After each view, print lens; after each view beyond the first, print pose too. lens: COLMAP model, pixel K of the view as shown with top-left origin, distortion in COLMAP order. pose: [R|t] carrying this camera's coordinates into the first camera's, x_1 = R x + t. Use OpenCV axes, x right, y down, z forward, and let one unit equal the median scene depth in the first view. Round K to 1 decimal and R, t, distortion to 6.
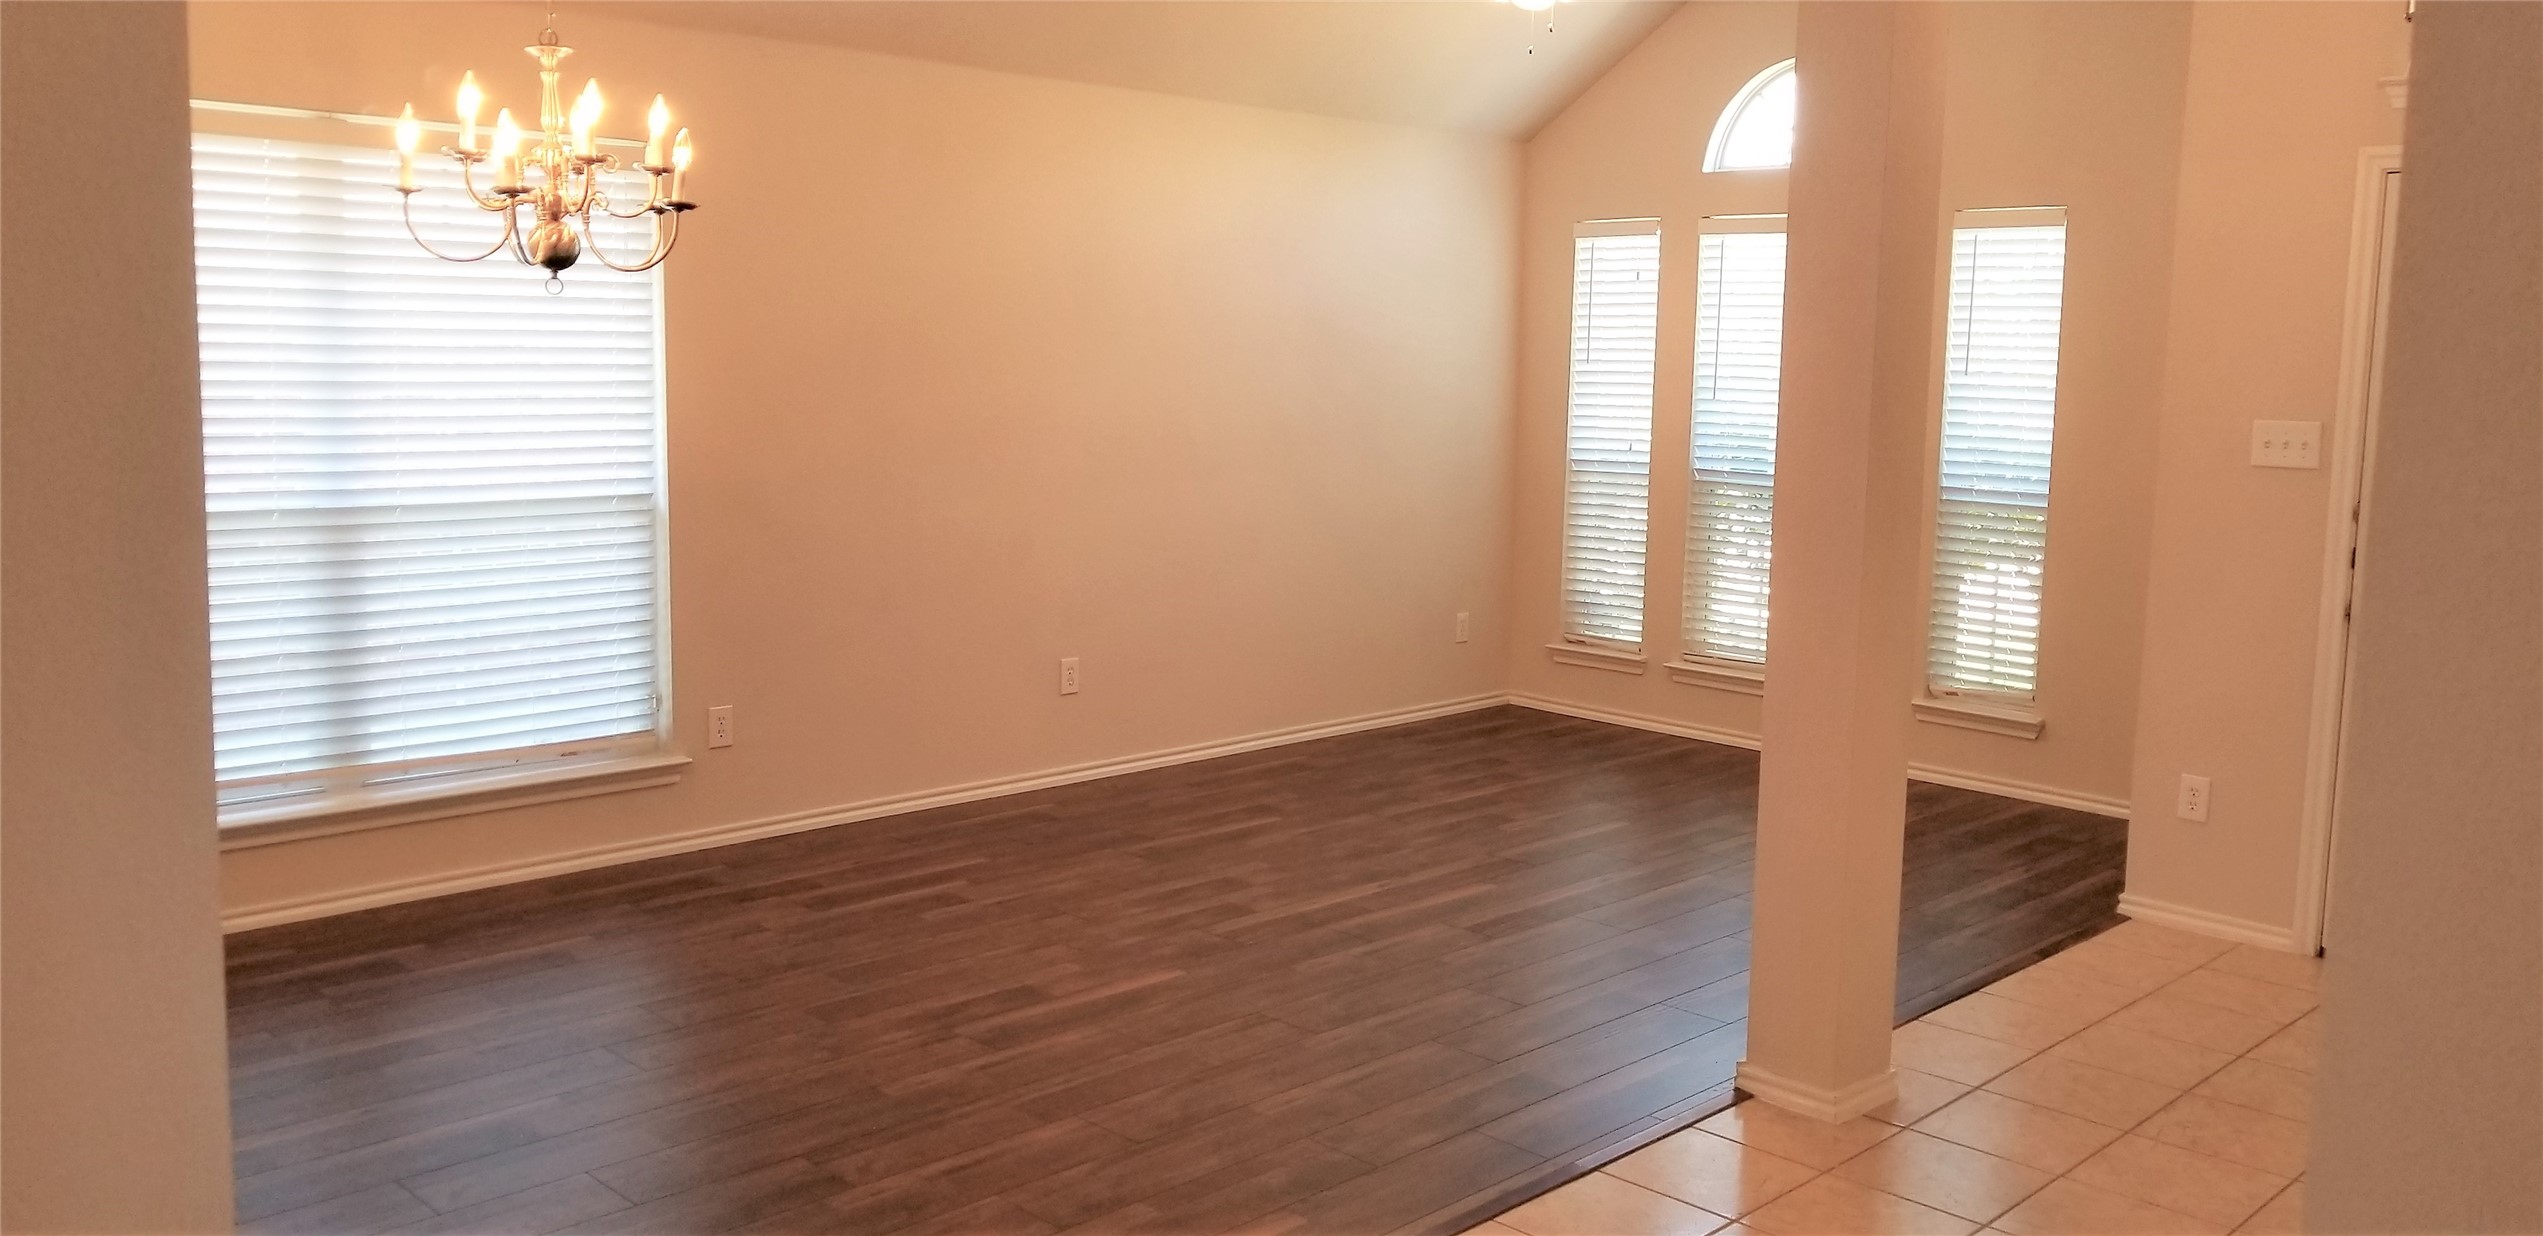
lens RADIAL K [[2048.0, 0, 1272.7], [0, 2048.0, 619.2], [0, 0, 1]] dist [0.006430, -0.005666]
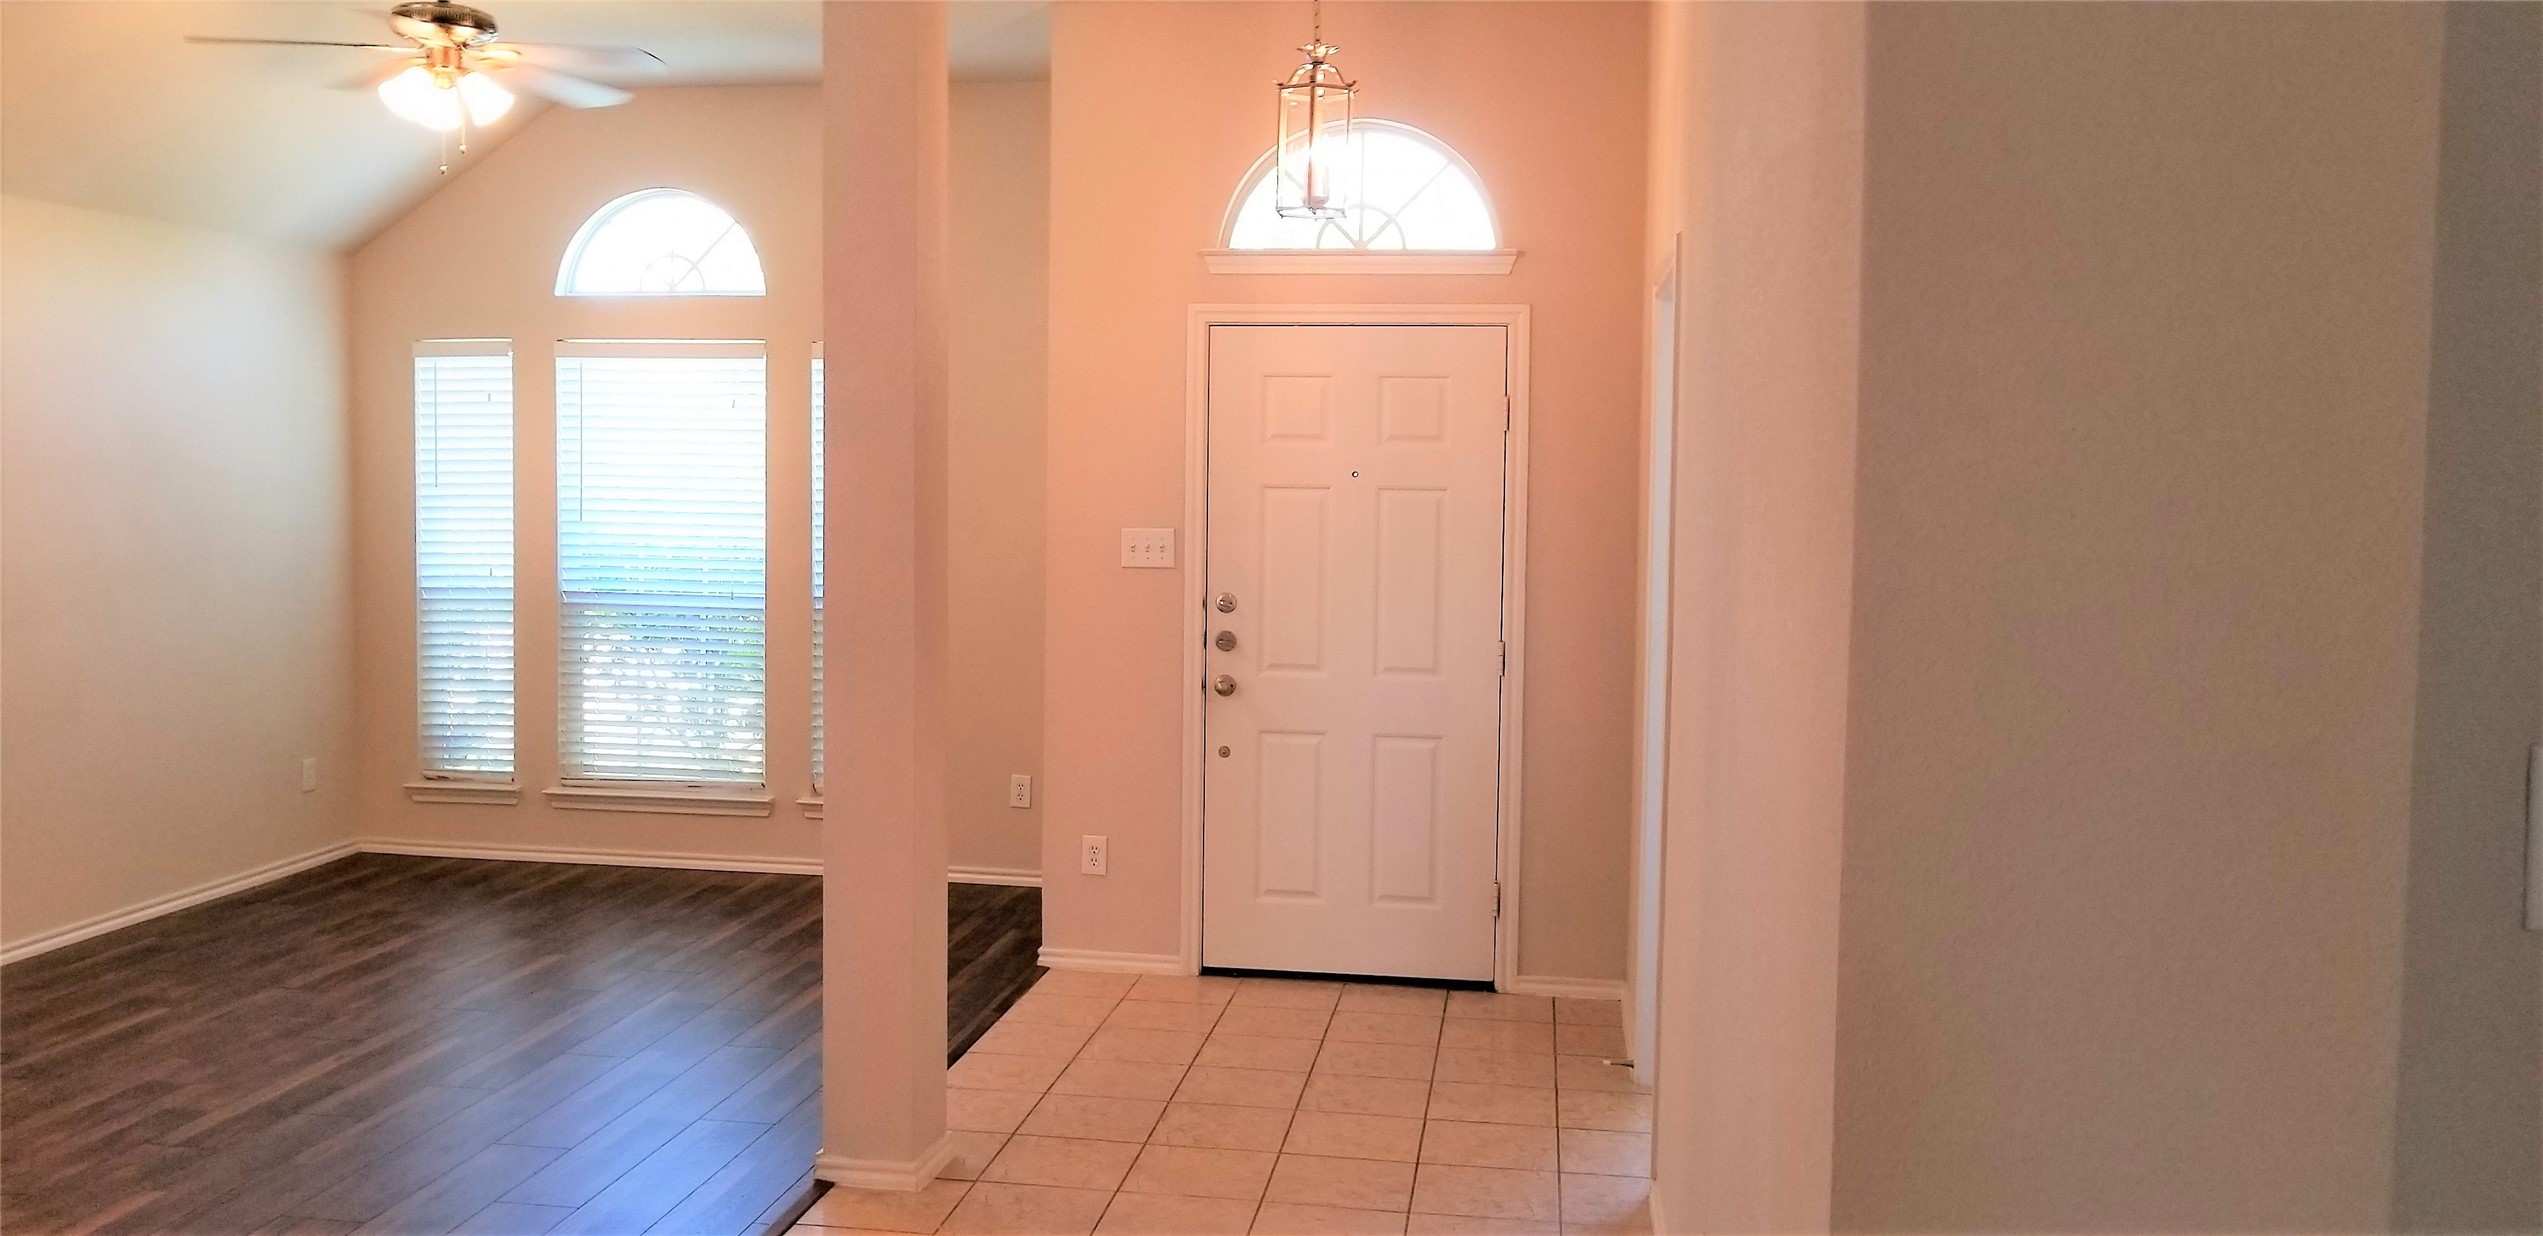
lens RADIAL K [[2048.0, 0, 1256.0], [0, 2048.0, 616.3], [0, 0, 1]] dist [0.006430, -0.005666]
pose [[0.809268, -0.053395, 0.585008, -0.107170], [0.085824, 0.995922, -0.027825, -0.005072], [-0.581136, 0.072726, 0.810550, 0.001639]]
